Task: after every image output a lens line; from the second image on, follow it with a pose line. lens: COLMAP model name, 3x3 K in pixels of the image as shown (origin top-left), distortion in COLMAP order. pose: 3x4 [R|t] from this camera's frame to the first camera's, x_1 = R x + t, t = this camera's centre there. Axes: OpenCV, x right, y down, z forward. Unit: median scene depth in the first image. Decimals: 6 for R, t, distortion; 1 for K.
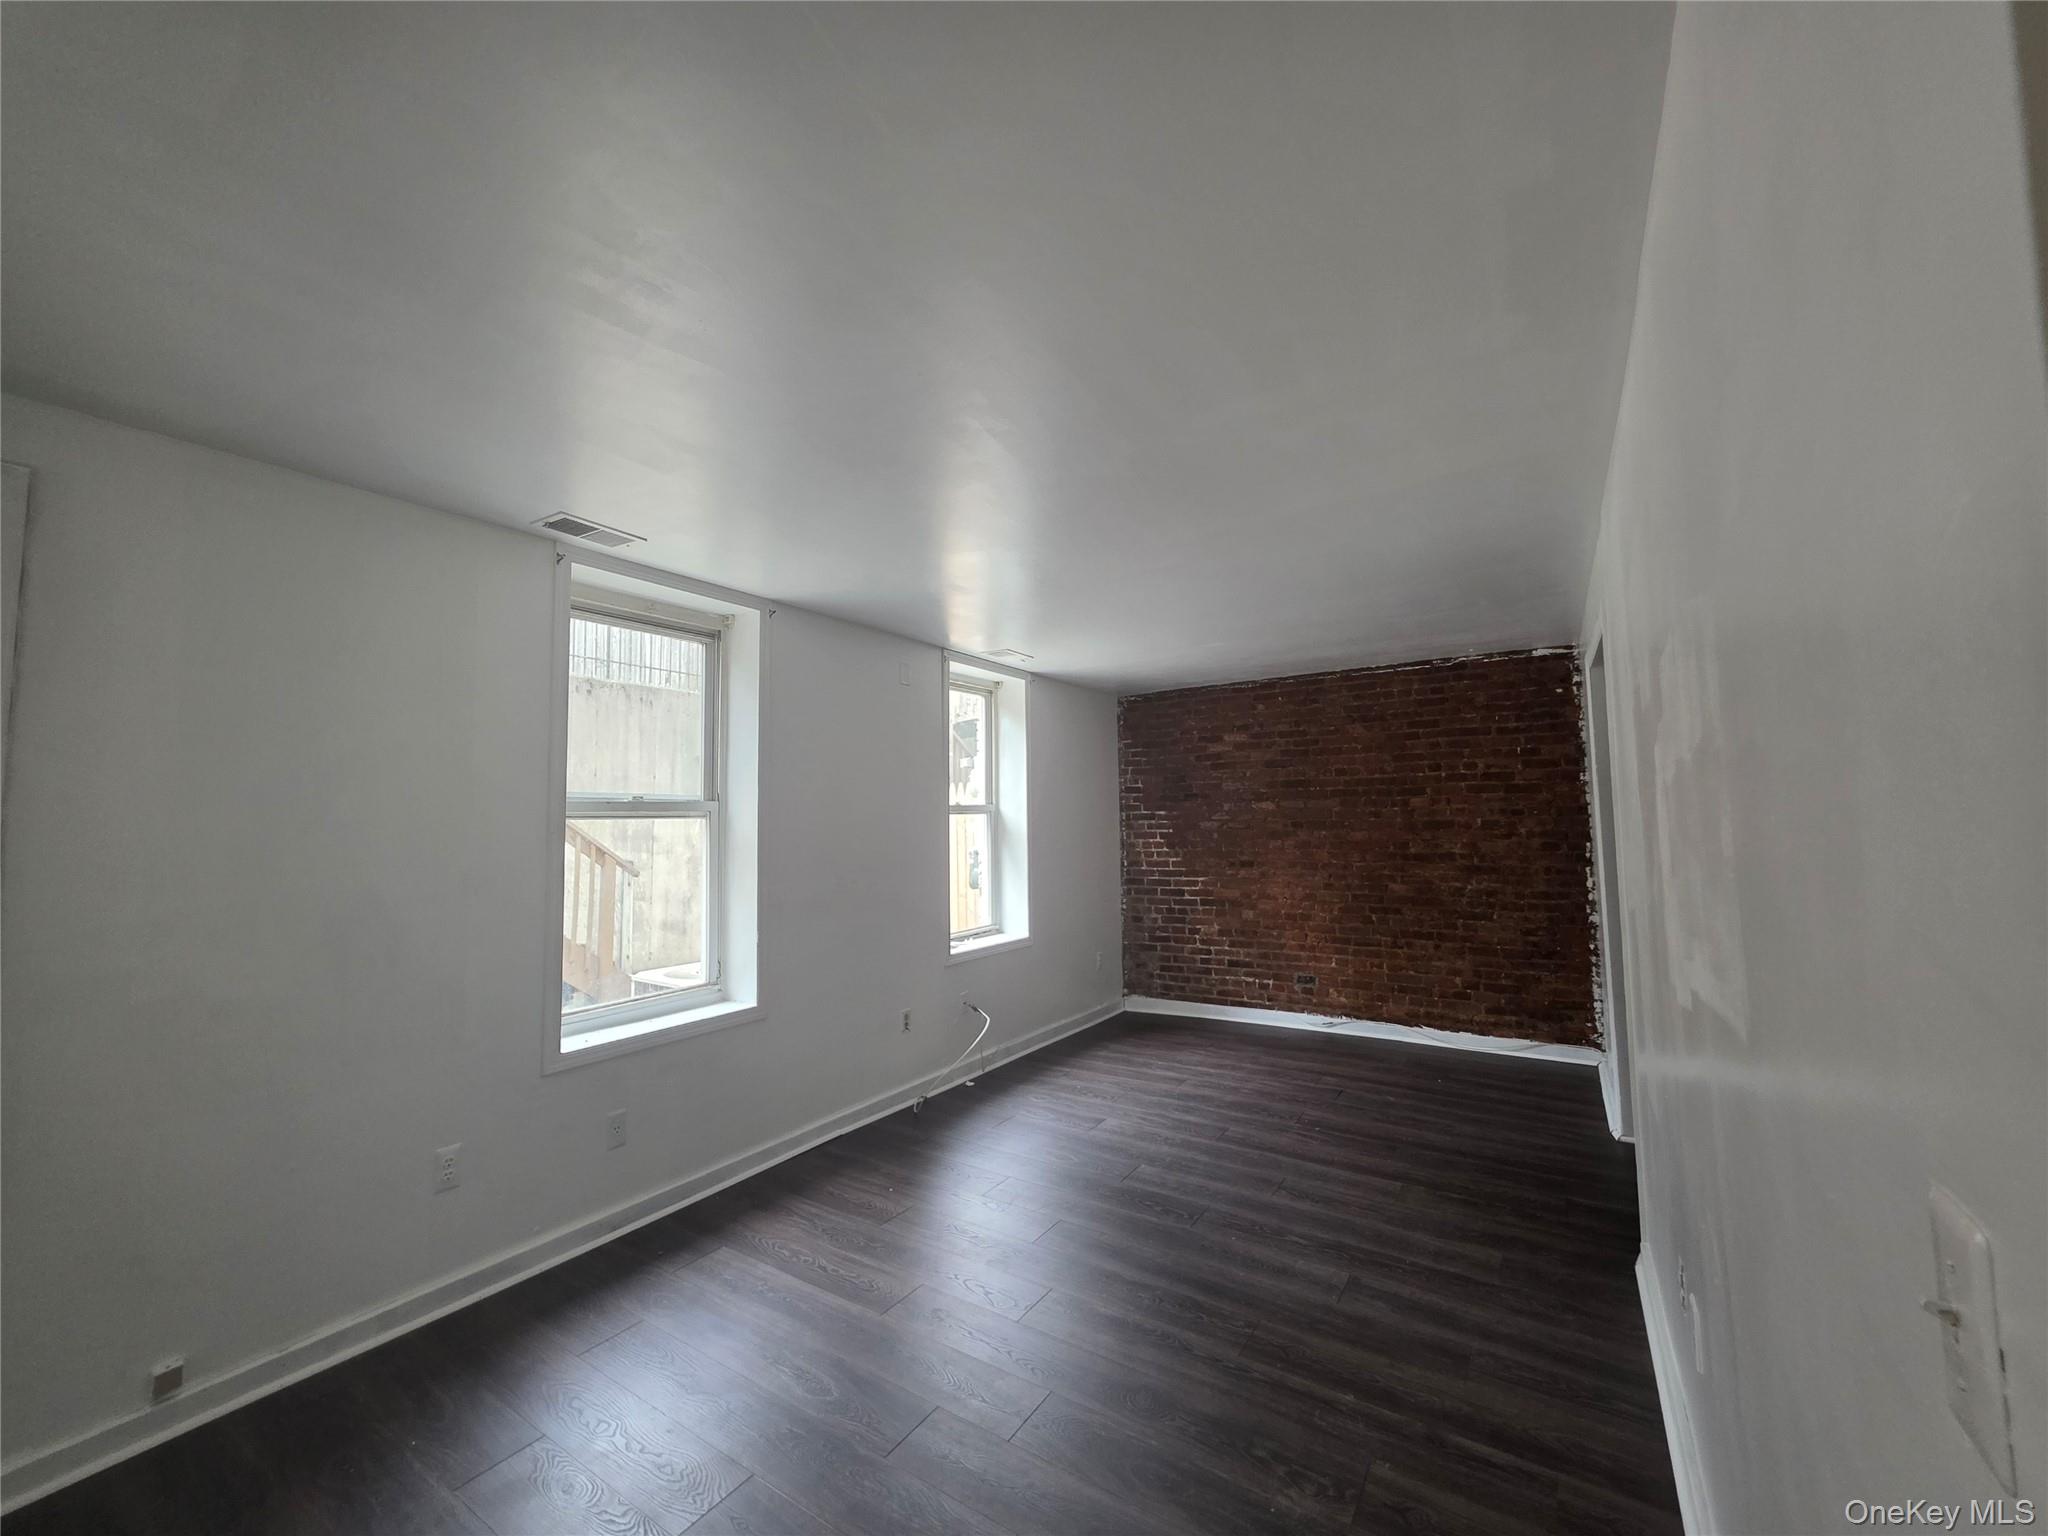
lens RADIAL K [[813.8, 0, 1020.6], [0, 813.8, 771.0], [0, 0, 1]] dist [0.000080, 0.000252]
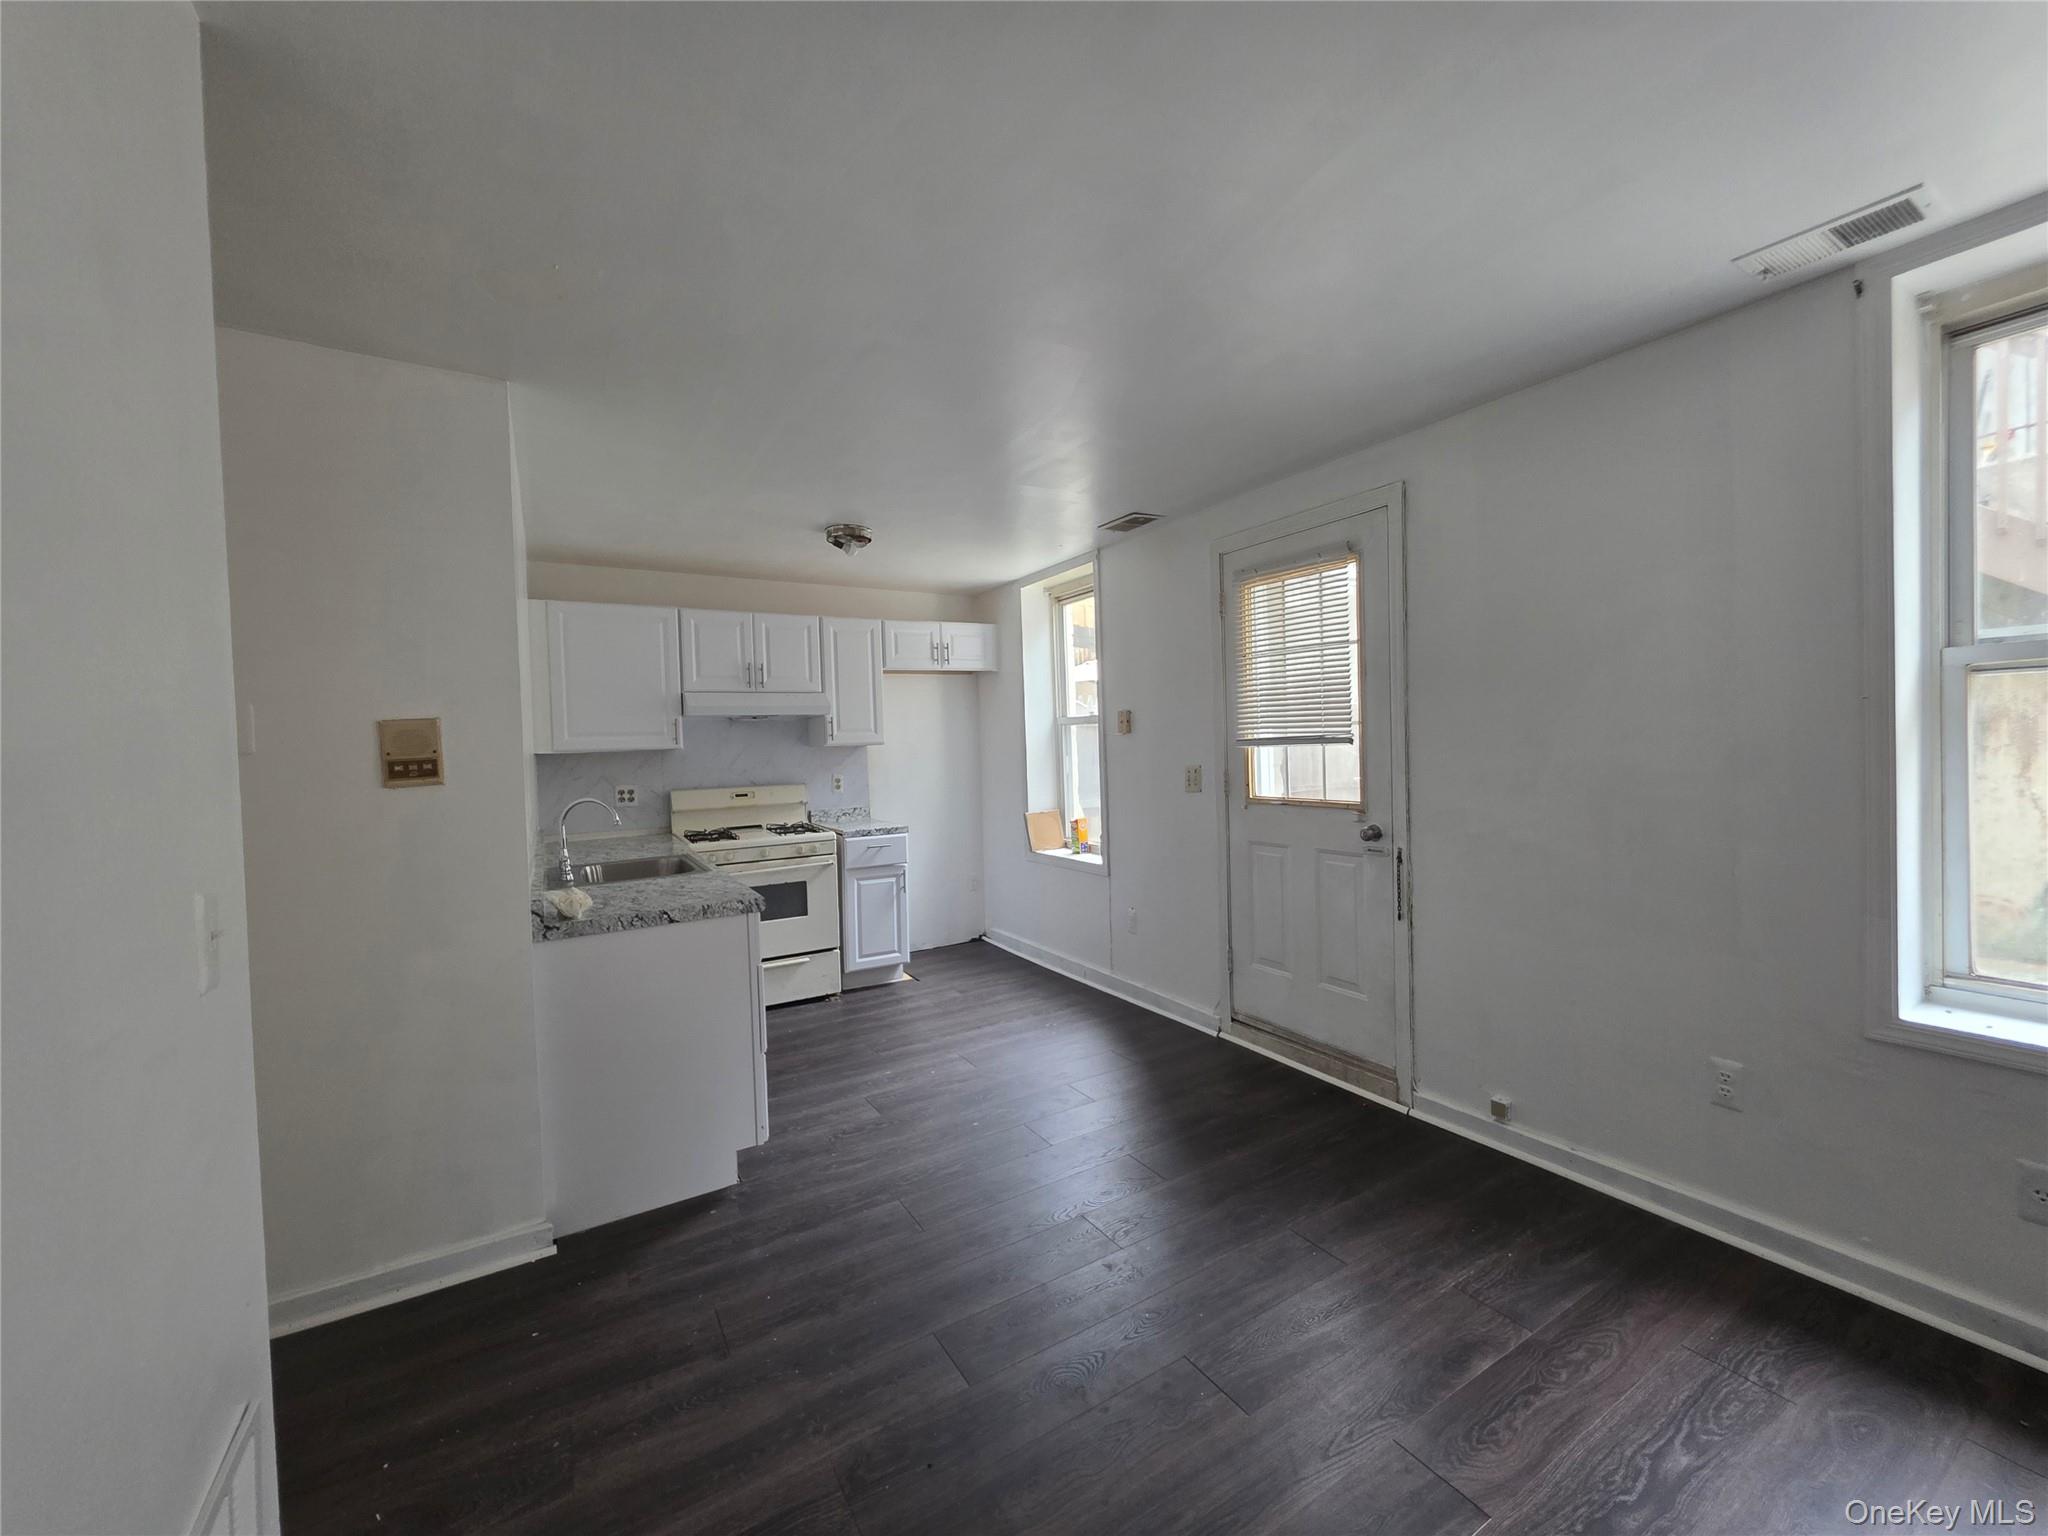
lens RADIAL K [[813.8, 0, 1021.4], [0, 813.8, 764.0], [0, 0, 1]] dist [0.000080, 0.000252]
pose [[-0.430796, 0.043460, -0.901402, 0.188582], [0.088528, 0.996057, 0.005715, 0.033193], [0.898097, -0.077338, -0.432945, 0.337618]]
